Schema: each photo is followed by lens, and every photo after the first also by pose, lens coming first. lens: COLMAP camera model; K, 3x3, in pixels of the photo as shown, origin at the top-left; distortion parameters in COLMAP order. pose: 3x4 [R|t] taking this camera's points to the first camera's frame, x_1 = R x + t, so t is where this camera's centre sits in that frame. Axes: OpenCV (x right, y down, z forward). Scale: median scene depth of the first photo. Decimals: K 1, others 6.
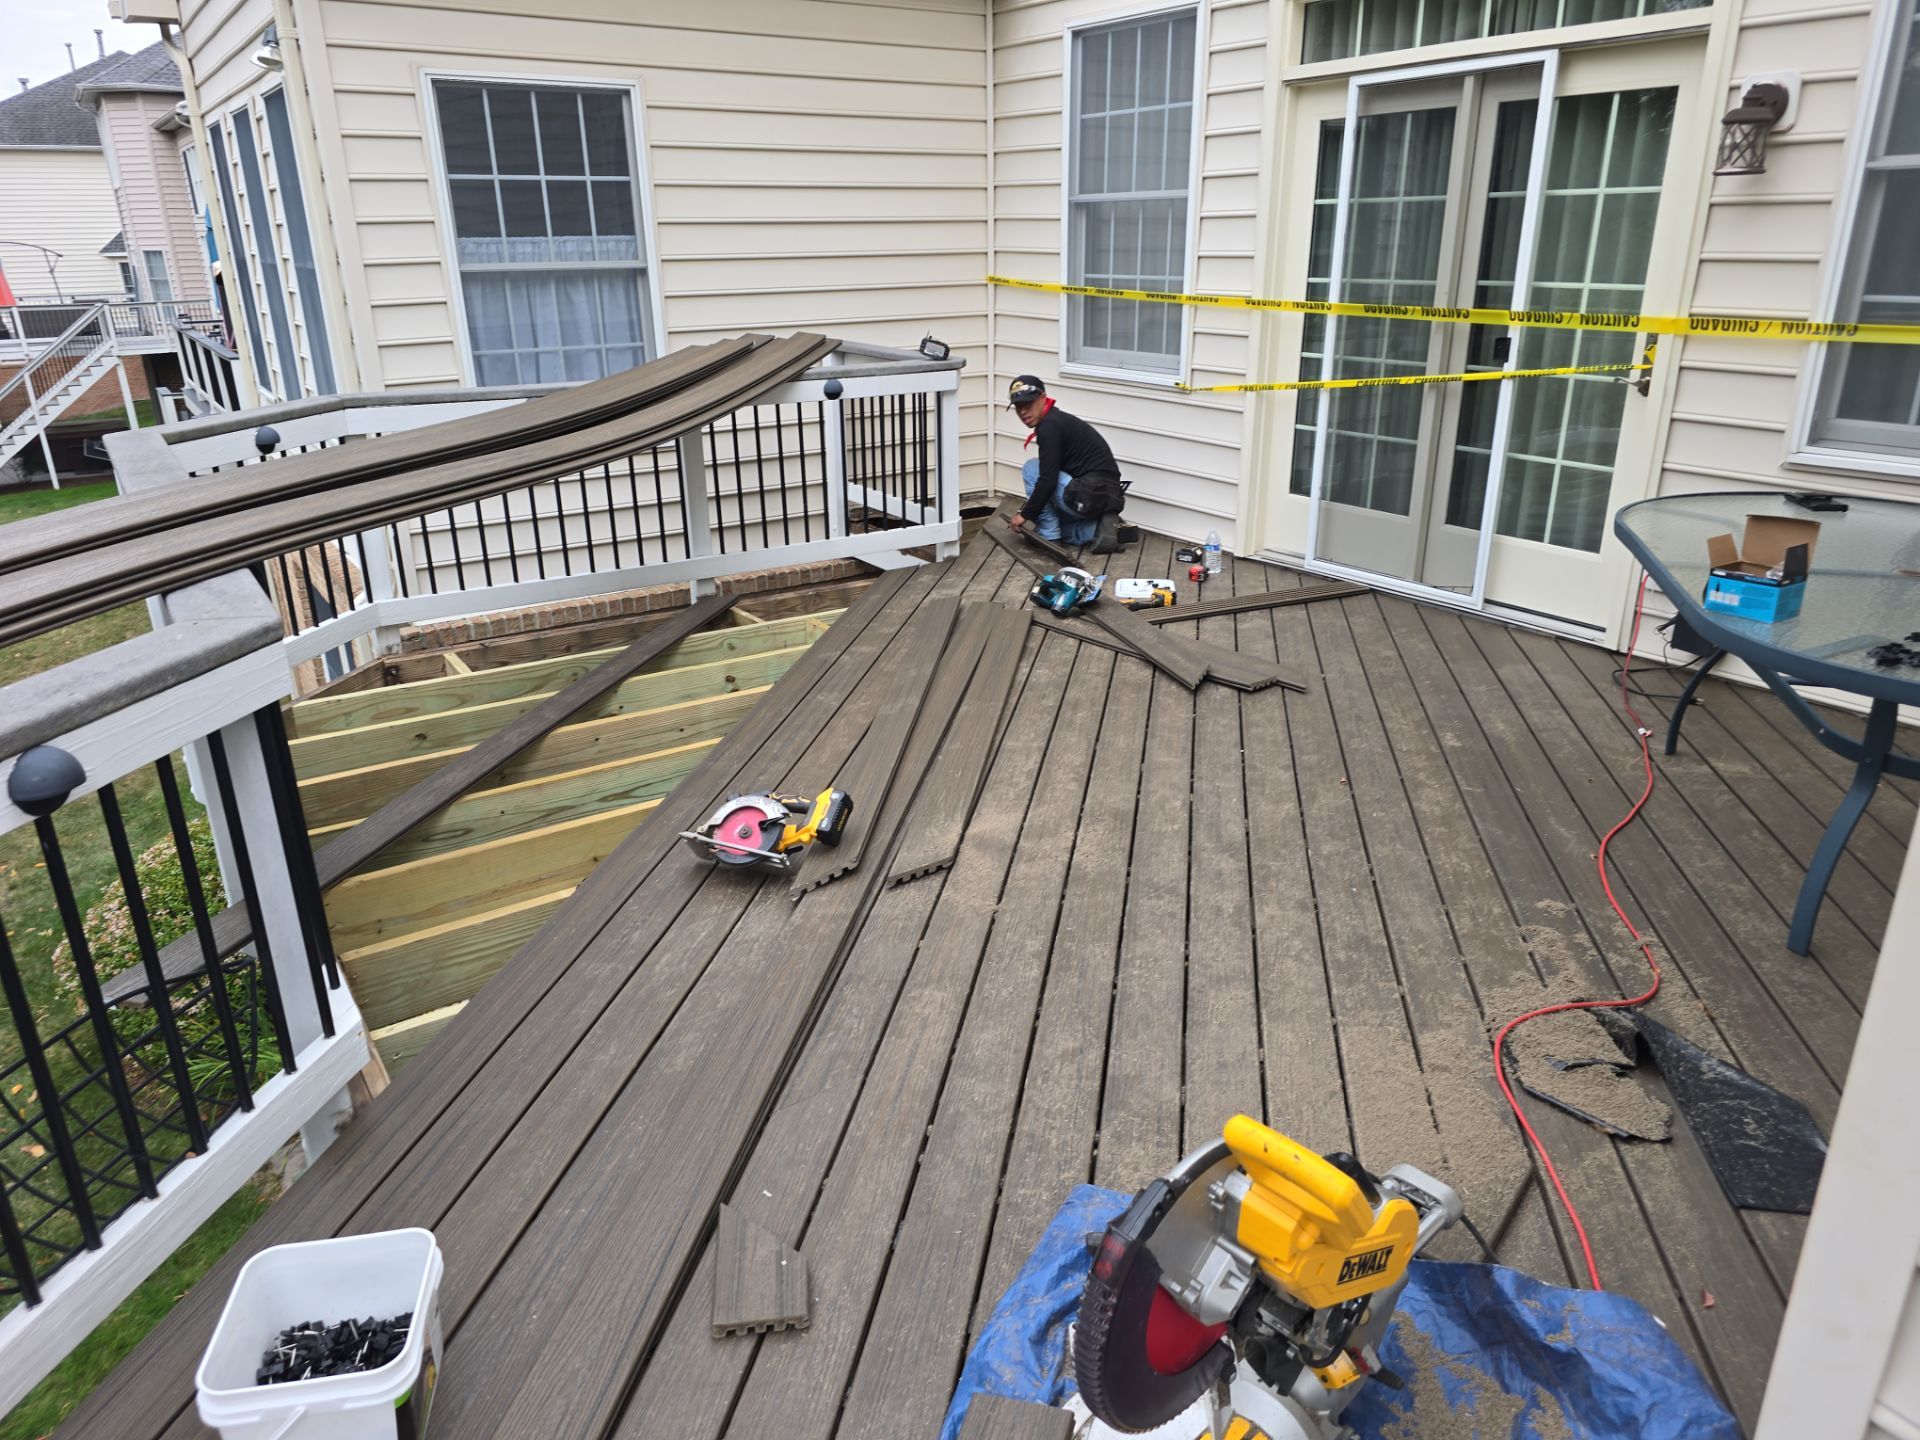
lens RADIAL K [[1309.4, 0, 960.0], [0, 1309.4, 720.0], [0, 0, 1]] dist [0.036401, 0.000066]
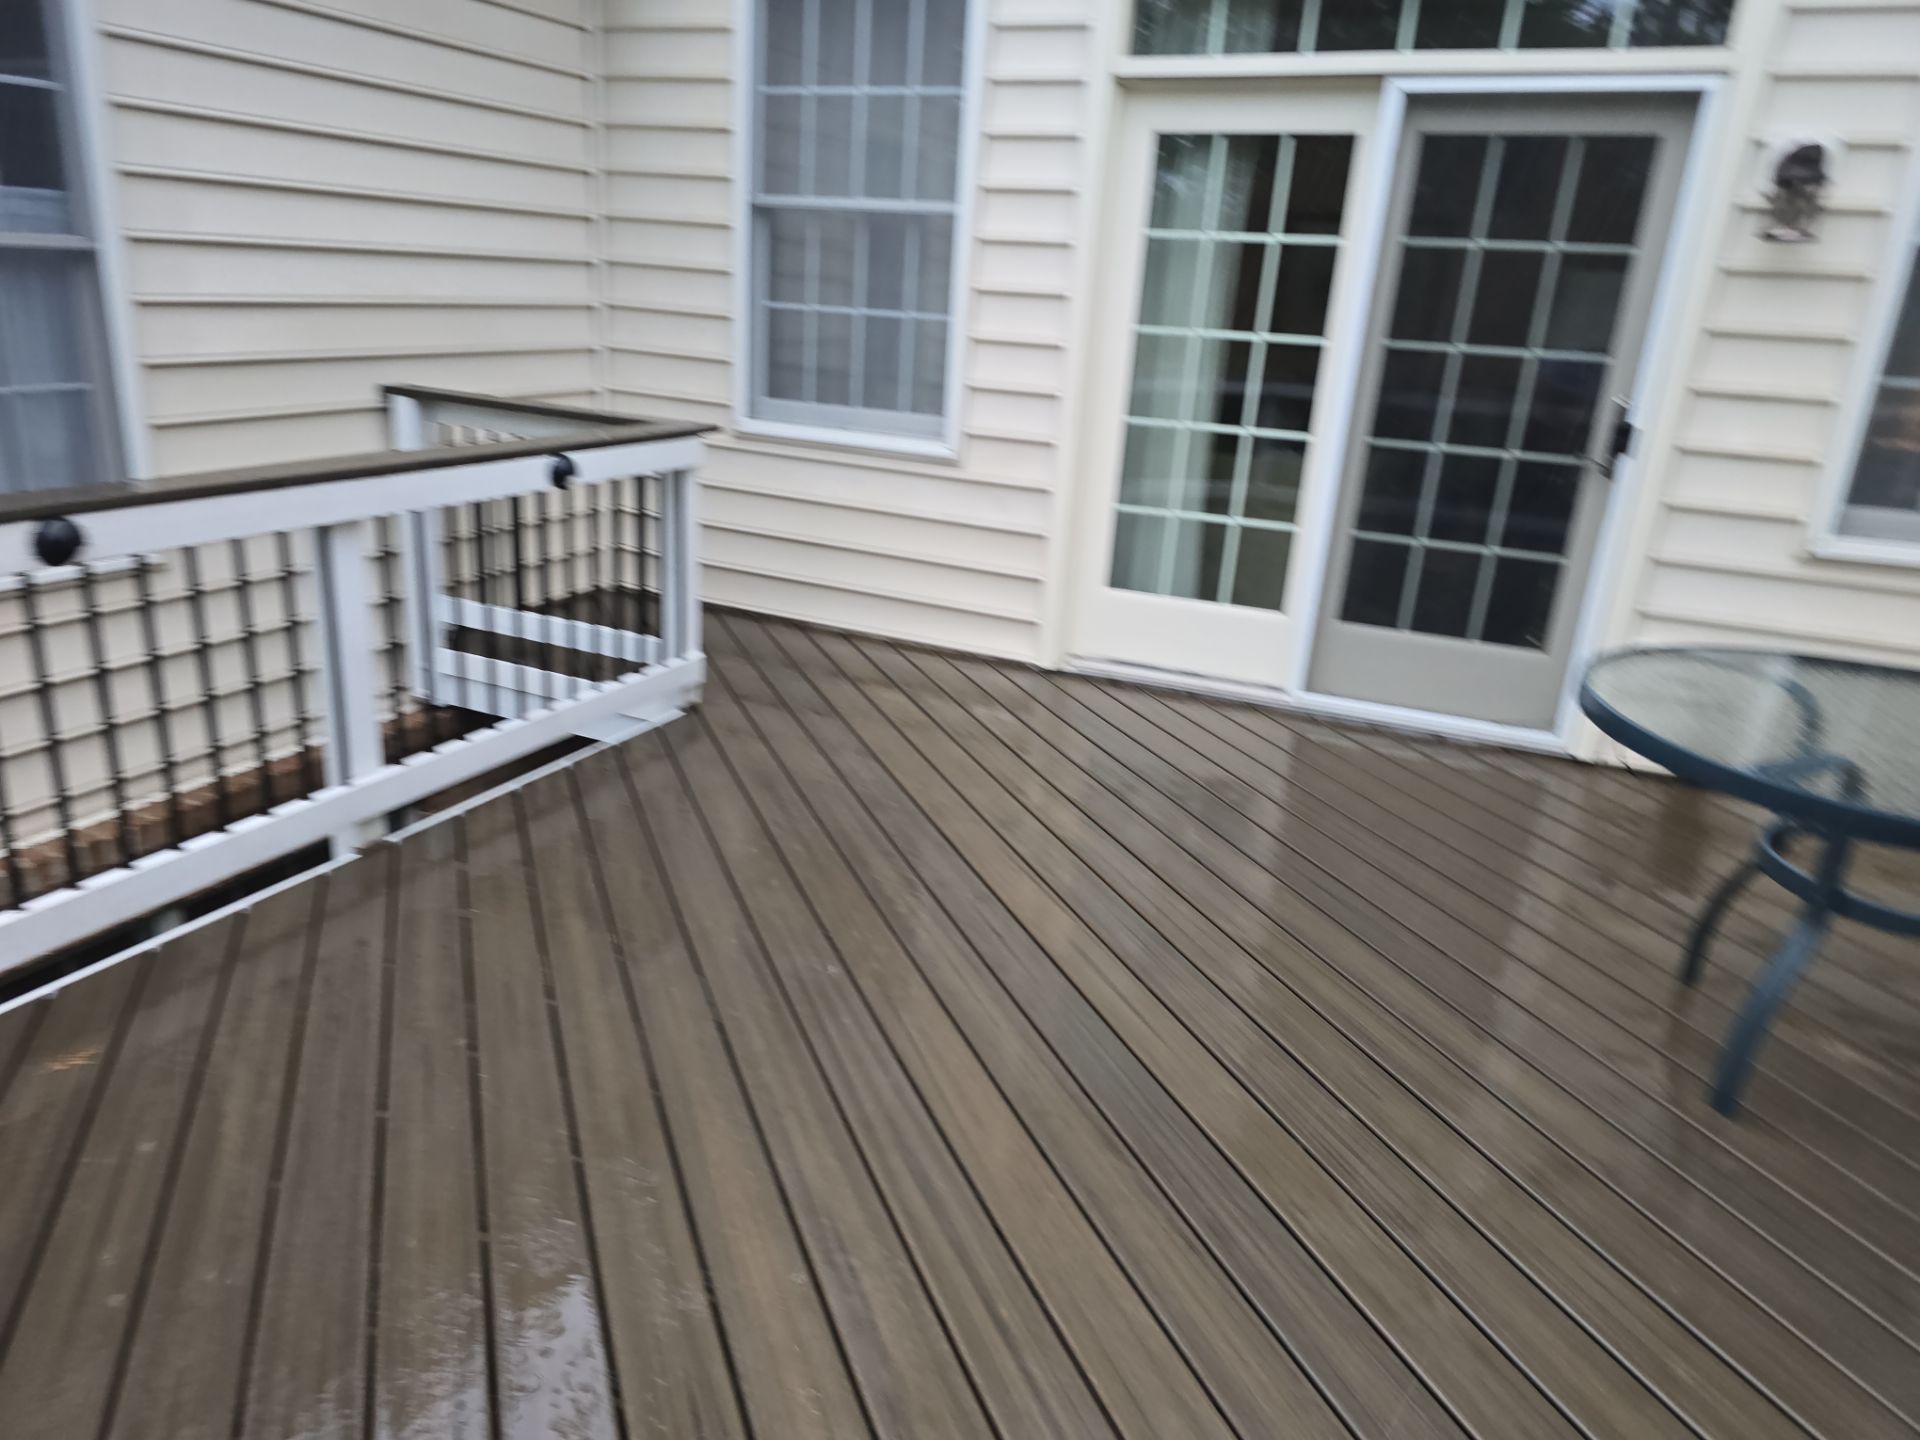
lens RADIAL K [[1309.4, 0, 960.0], [0, 1309.4, 720.0], [0, 0, 1]] dist [0.036401, 0.000066]
pose [[0.854157, -0.125865, 0.504553, -0.253020], [0.127320, 0.991353, 0.031761, -0.130396], [-0.504188, 0.037111, 0.862796, 0.354361]]
